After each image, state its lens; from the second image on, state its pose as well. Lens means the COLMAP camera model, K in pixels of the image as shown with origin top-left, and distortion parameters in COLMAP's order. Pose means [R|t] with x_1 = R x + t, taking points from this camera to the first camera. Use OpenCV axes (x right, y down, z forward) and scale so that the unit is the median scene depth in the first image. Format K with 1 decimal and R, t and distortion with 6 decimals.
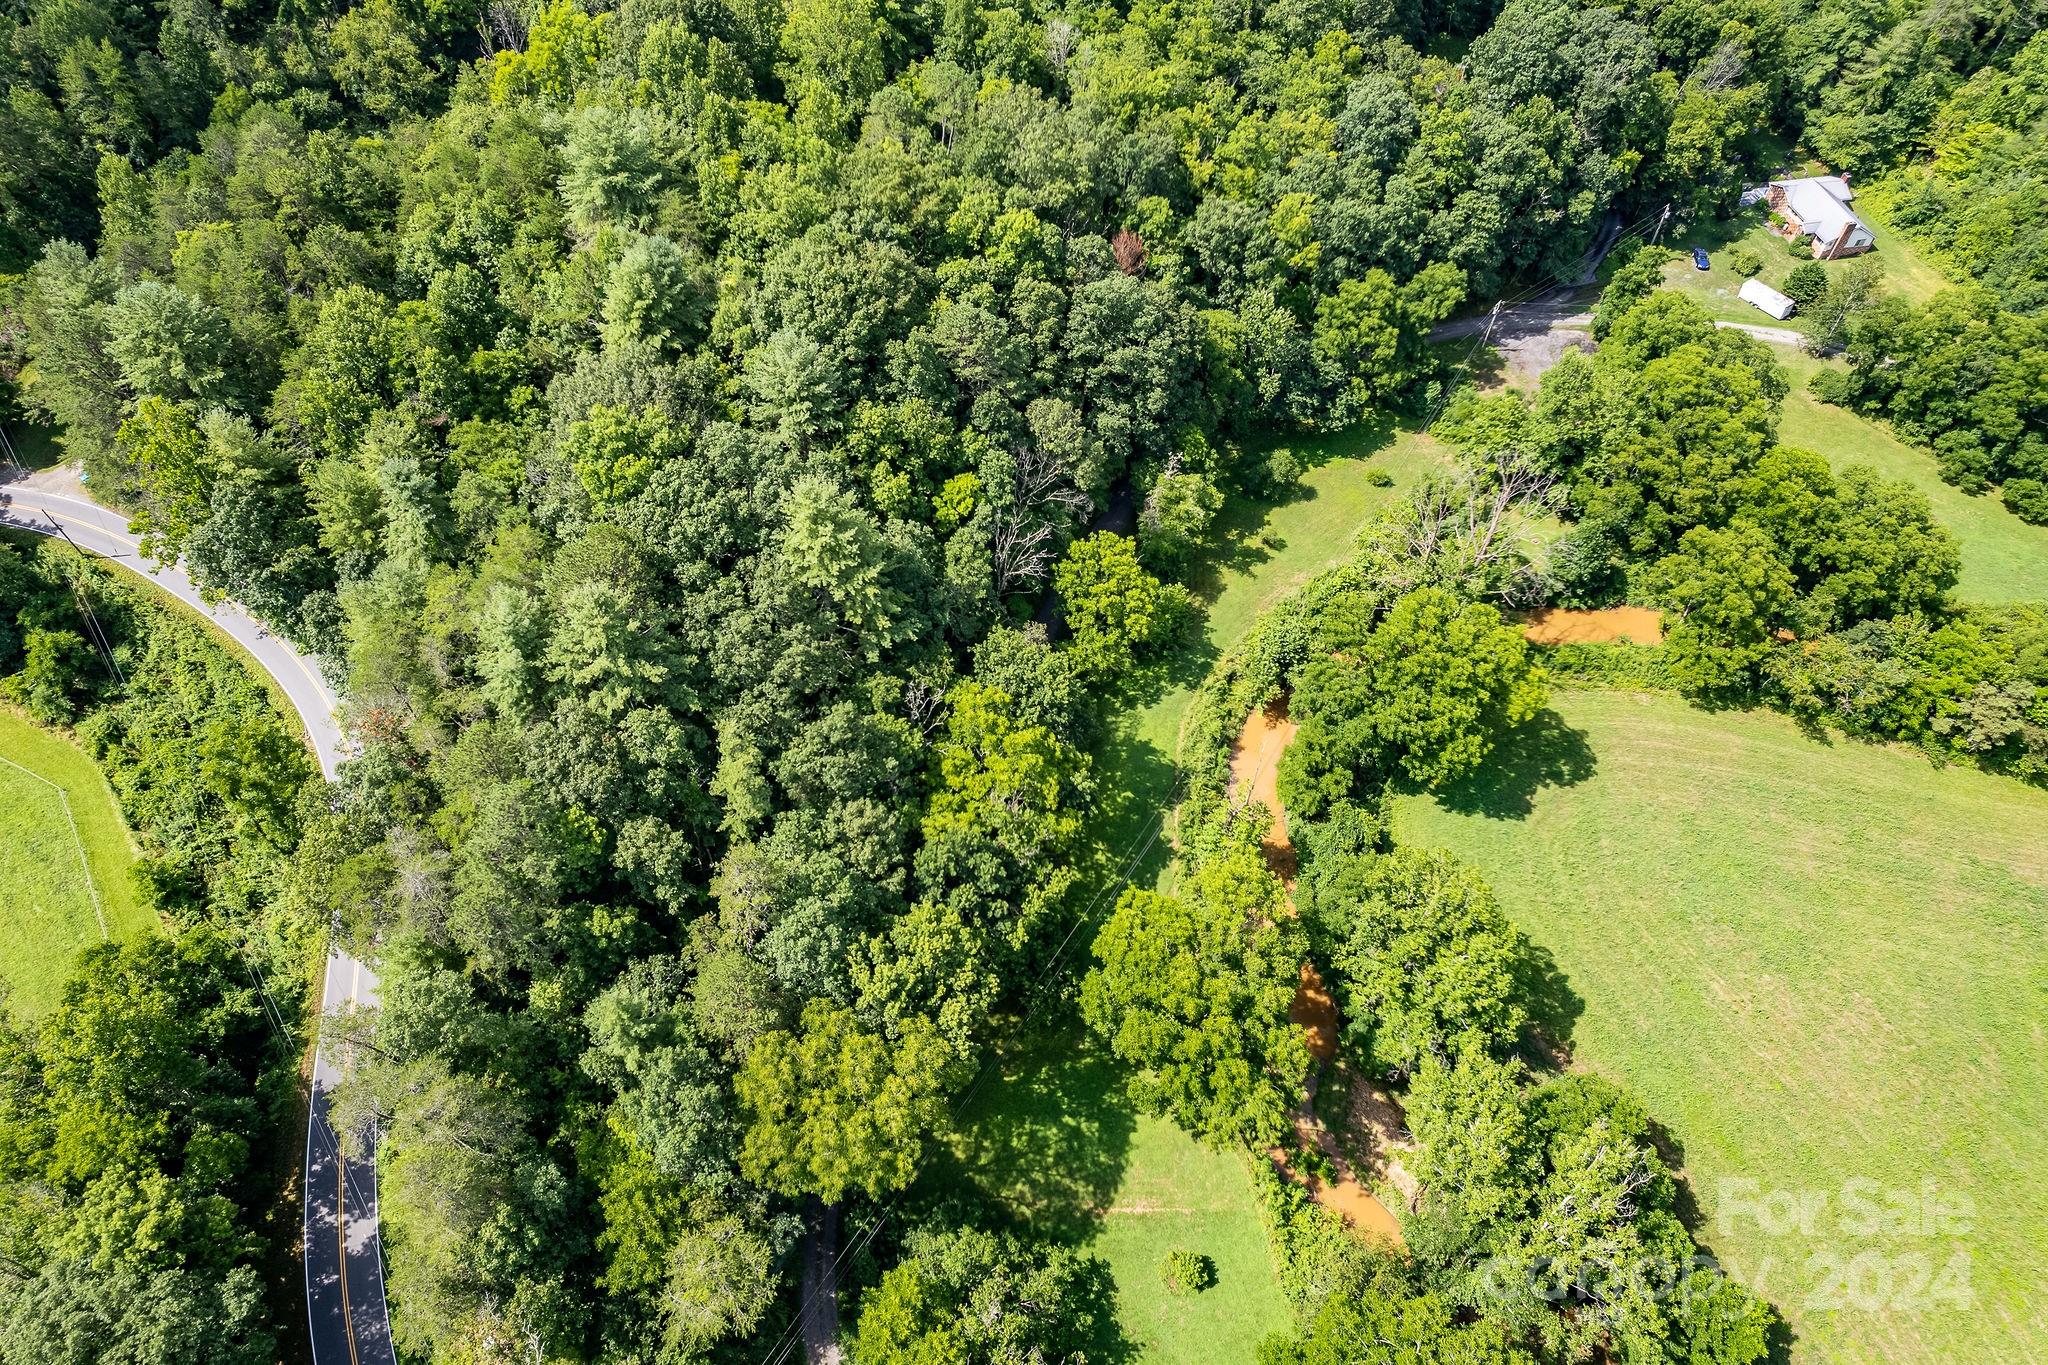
lens RADIAL K [[1311.2, 0, 1024.0], [0, 1311.2, 682.5], [0, 0, 1]] dist [-0.072021, 0.068305]
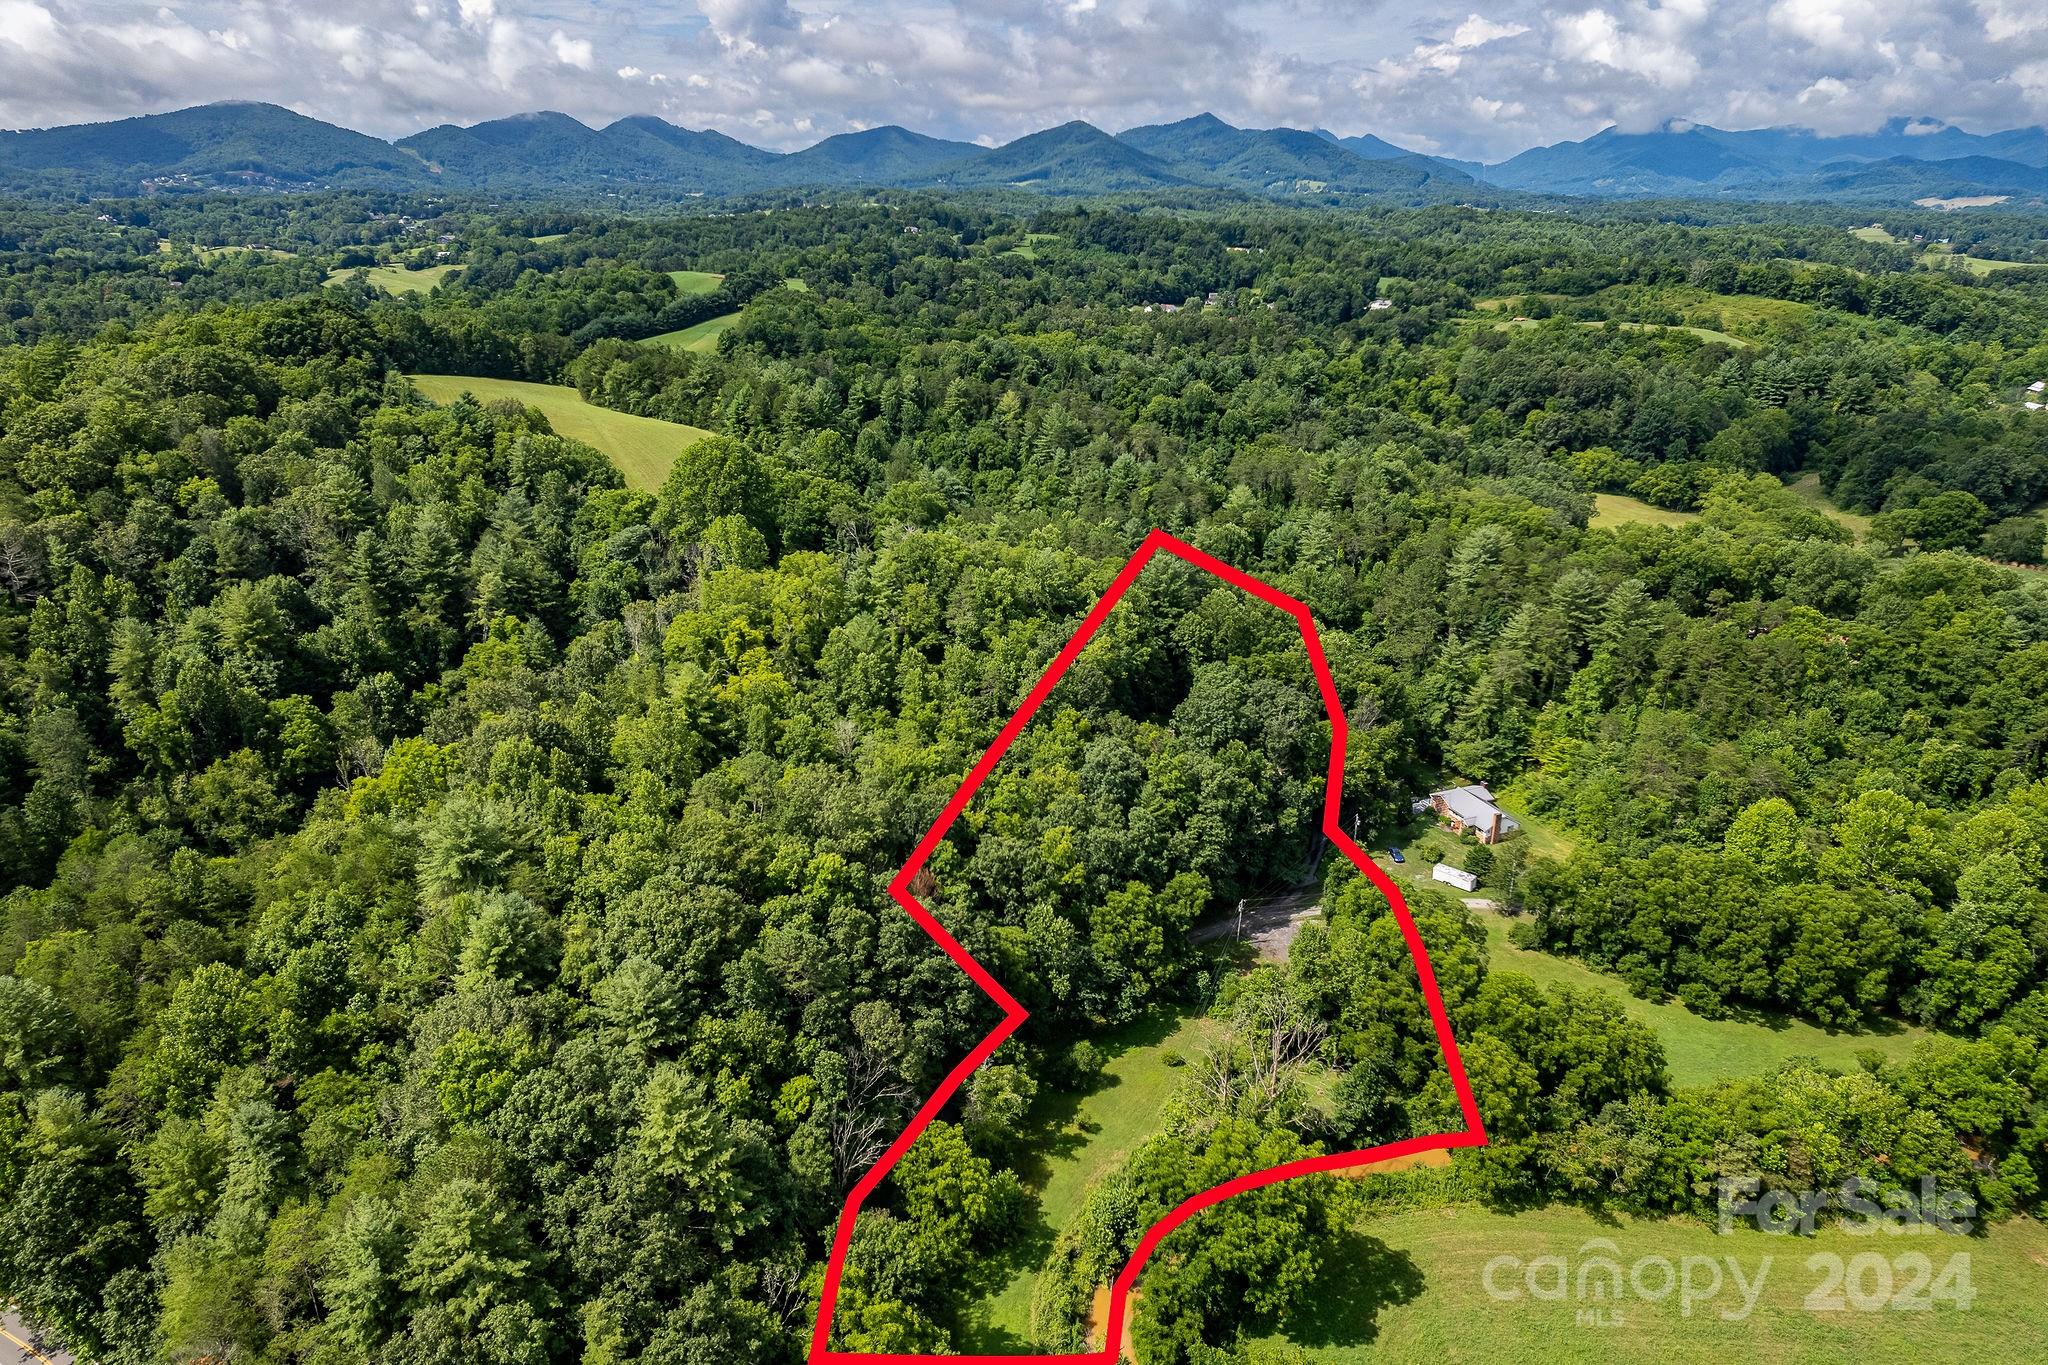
lens RADIAL K [[1311.2, 0, 1024.0], [0, 1311.2, 682.5], [0, 0, 1]] dist [-0.072021, 0.068305]
pose [[0.980936, -0.072209, 0.180417, -0.031908], [0.154970, 0.850844, -0.502044, 0.125660], [-0.117254, 0.520433, 0.845814, -0.100567]]
